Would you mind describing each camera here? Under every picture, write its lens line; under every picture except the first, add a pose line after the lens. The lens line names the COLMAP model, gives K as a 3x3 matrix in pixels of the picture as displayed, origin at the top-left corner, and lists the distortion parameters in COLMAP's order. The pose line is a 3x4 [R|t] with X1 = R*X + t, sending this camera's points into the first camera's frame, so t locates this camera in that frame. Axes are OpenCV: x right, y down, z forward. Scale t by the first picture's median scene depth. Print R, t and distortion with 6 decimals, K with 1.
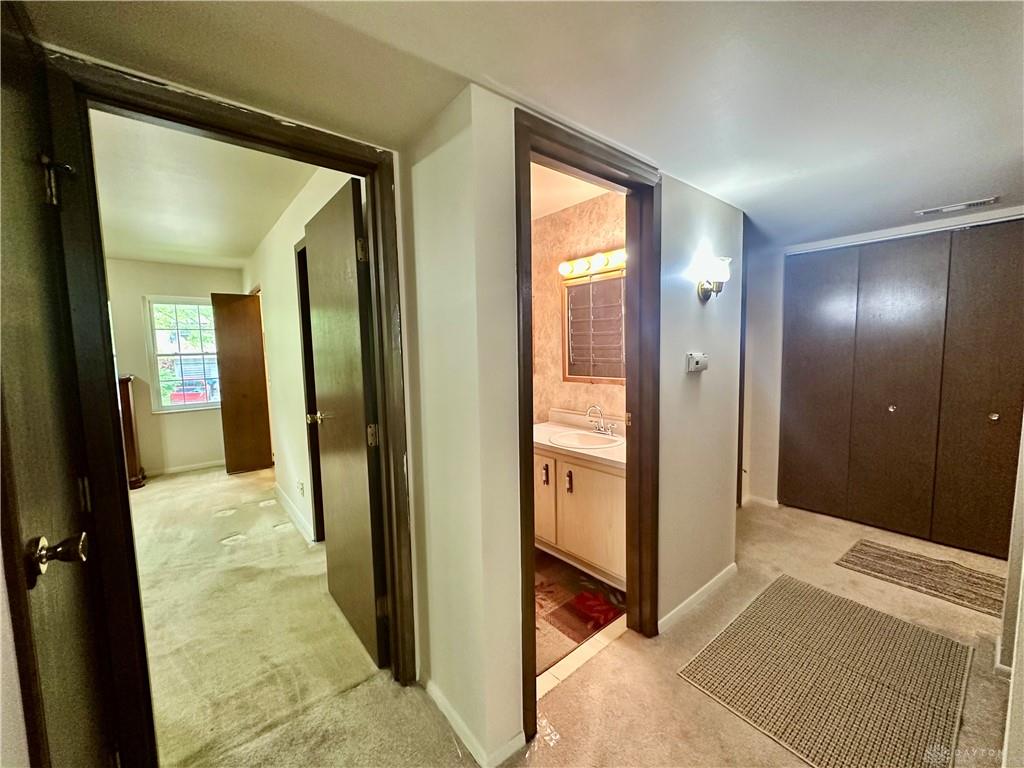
lens RADIAL K [[410.9, 0, 510.4], [0, 410.9, 385.2], [0, 0, 1]] dist [0.003356, 0.000158]
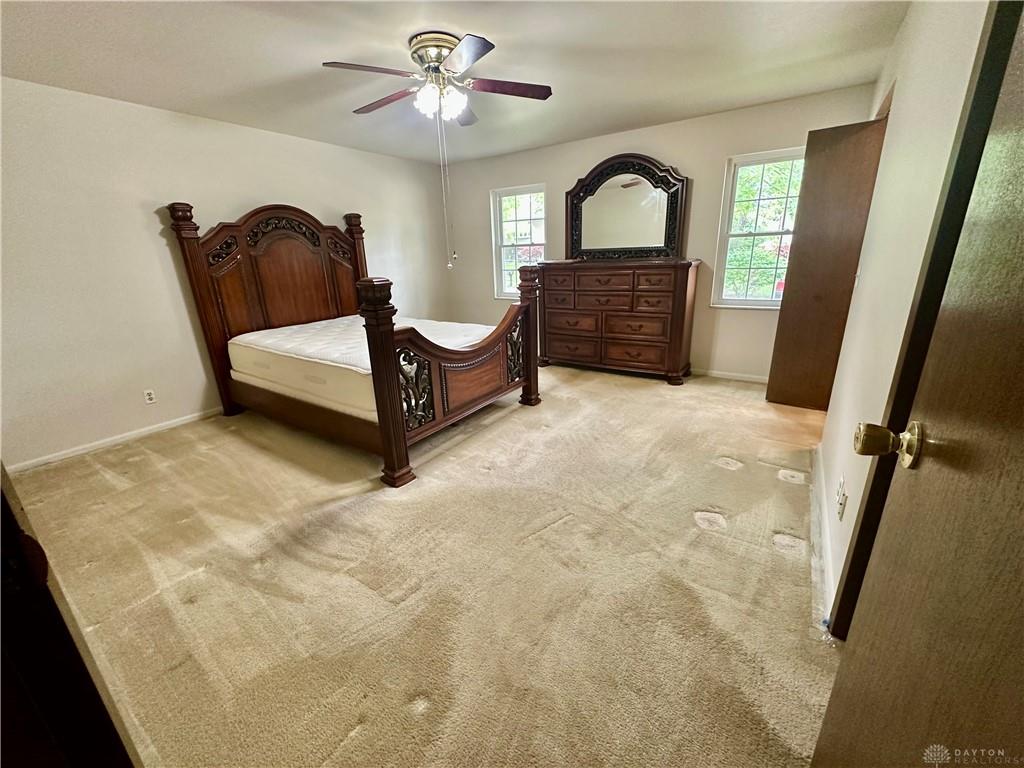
lens RADIAL K [[410.9, 0, 512.2], [0, 410.9, 382.6], [0, 0, 1]] dist [0.003356, 0.000158]
pose [[0.296649, 0.302492, -0.905814, -0.183075], [-0.060484, 0.952556, 0.298293, -0.014320], [0.953069, -0.033701, 0.300870, 0.398601]]
